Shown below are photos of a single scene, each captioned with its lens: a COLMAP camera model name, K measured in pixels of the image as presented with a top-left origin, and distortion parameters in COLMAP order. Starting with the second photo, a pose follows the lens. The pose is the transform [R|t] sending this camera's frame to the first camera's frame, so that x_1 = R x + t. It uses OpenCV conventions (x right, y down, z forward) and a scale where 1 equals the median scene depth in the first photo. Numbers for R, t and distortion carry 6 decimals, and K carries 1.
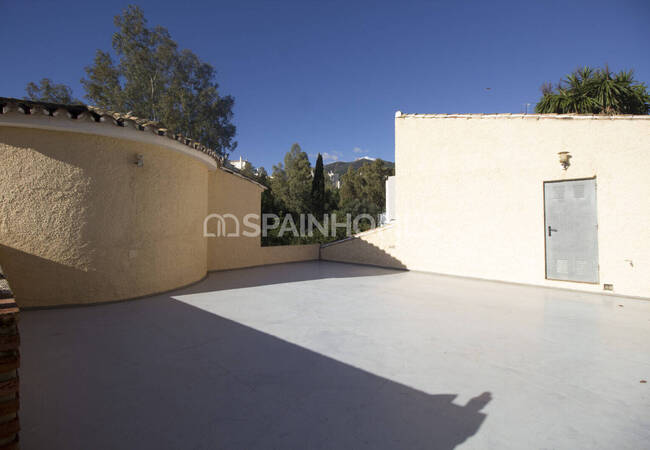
lens RADIAL K [[309.9, 0, 324.1], [0, 309.9, 216.3], [0, 0, 1]] dist [0.000835, -0.014677]
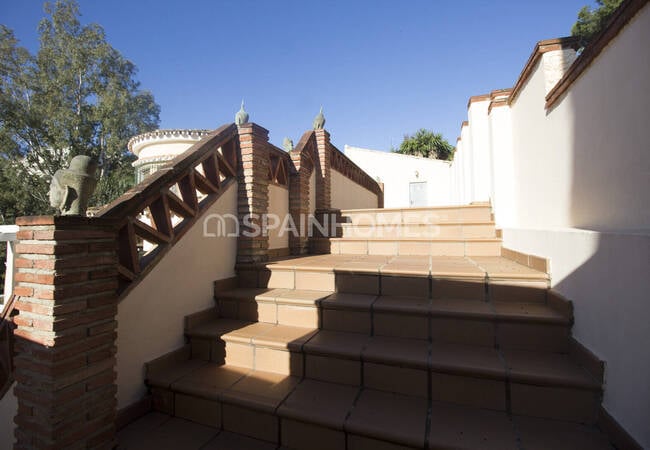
lens RADIAL K [[309.9, 0, 324.1], [0, 309.9, 216.3], [0, 0, 1]] dist [0.000835, -0.014677]
pose [[0.920810, 0.013175, 0.389788, -0.476889], [-0.006860, 0.999822, -0.017589, 0.109960], [-0.389950, 0.013522, 0.920737, -0.548220]]
